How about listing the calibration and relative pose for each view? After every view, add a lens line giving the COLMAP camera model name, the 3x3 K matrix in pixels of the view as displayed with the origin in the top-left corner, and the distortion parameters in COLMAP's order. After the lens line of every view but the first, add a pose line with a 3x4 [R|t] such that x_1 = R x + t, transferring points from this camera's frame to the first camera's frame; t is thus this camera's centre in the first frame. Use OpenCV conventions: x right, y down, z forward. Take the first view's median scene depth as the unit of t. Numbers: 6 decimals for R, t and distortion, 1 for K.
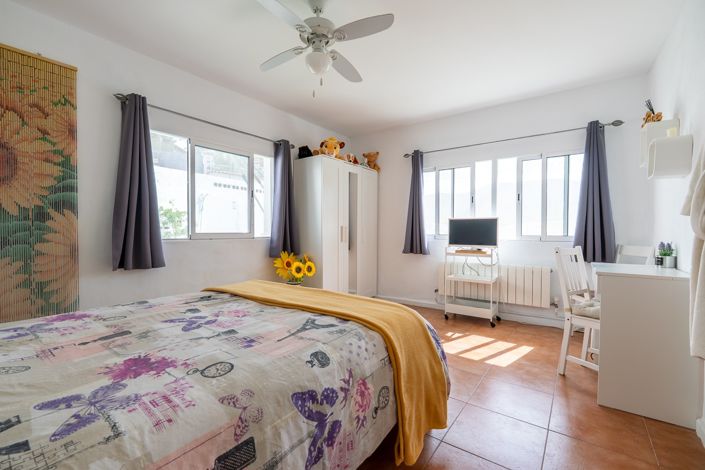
lens RADIAL K [[311.3, 0, 358.3], [0, 311.3, 229.4], [0, 0, 1]] dist [-0.013032, 0.000550]
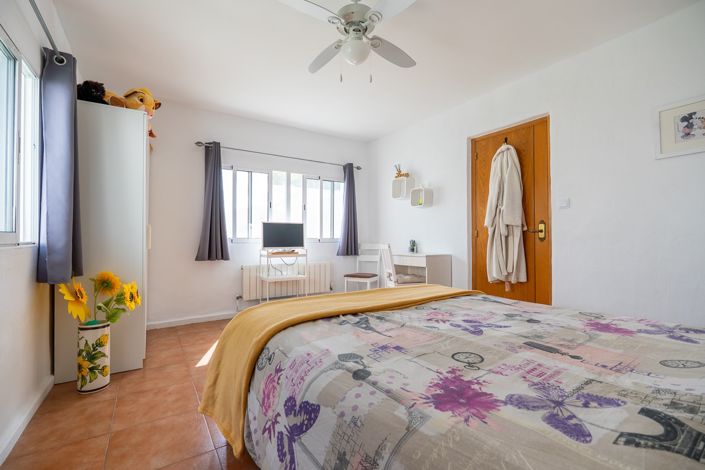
lens RADIAL K [[311.3, 0, 360.2], [0, 311.3, 239.9], [0, 0, 1]] dist [-0.013032, 0.000550]
pose [[0.332029, -0.002491, 0.943266, -0.939896], [0.003537, 0.999993, 0.001395, 0.039780], [-0.943263, 0.002873, 0.332035, 0.612432]]
